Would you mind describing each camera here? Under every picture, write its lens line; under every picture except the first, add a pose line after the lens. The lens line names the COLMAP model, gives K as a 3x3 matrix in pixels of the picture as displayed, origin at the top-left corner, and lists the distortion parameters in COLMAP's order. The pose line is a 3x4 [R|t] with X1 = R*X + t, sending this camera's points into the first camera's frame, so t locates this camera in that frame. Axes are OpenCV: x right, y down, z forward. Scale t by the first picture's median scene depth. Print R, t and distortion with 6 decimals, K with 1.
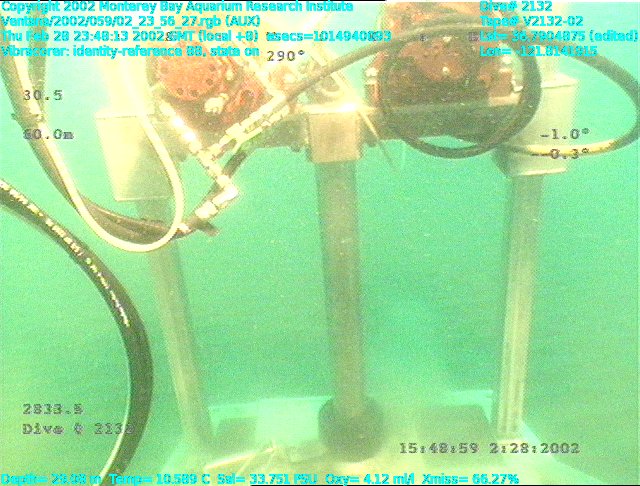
lens RADIAL K [[563.7, 0, 320.0], [0, 563.7, 243.0], [0, 0, 1]] dist [0.009918, 0.015263]
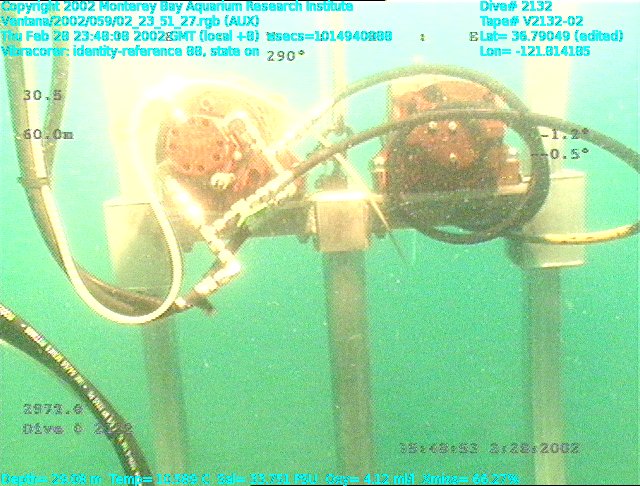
lens RADIAL K [[566.9, 0, 320.0], [0, 566.9, 243.0], [0, 0, 1]] dist [-0.006539, 0.002207]
pose [[0.999766, 0.004977, -0.021075, 0.008735], [-0.009851, 0.971223, -0.237969, 0.089797], [0.019284, 0.238121, 0.971044, 0.057688]]
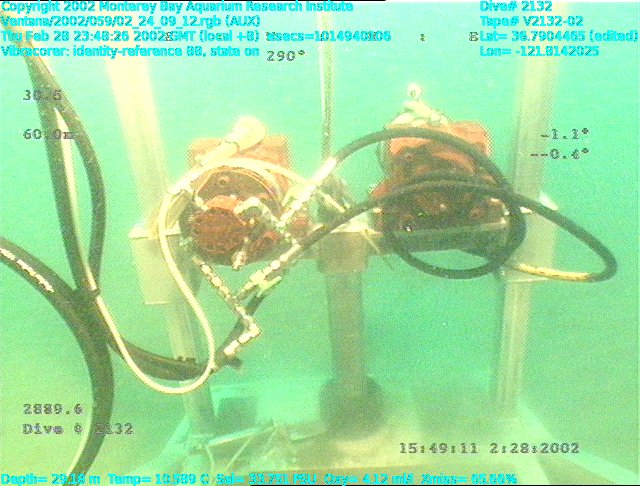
lens RADIAL K [[563.7, 0, 320.0], [0, 563.7, 243.0], [0, 0, 1]] dist [0.009918, 0.015263]
pose [[0.999996, 0.002764, -0.001063, -0.021138], [-0.002730, 0.999531, 0.030507, -0.283298], [0.001146, -0.030504, 0.999534, -0.131972]]
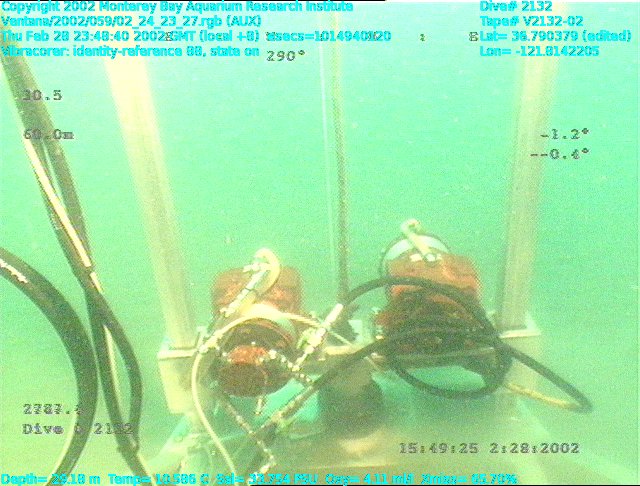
lens RADIAL K [[563.7, 0, 320.0], [0, 563.7, 243.0], [0, 0, 1]] dist [0.009918, 0.015263]
pose [[1.000000, 0.000381, 0.000280, -0.045030], [-0.000389, 0.999566, 0.029452, -0.592517], [-0.000268, -0.029452, 0.999566, -0.270362]]
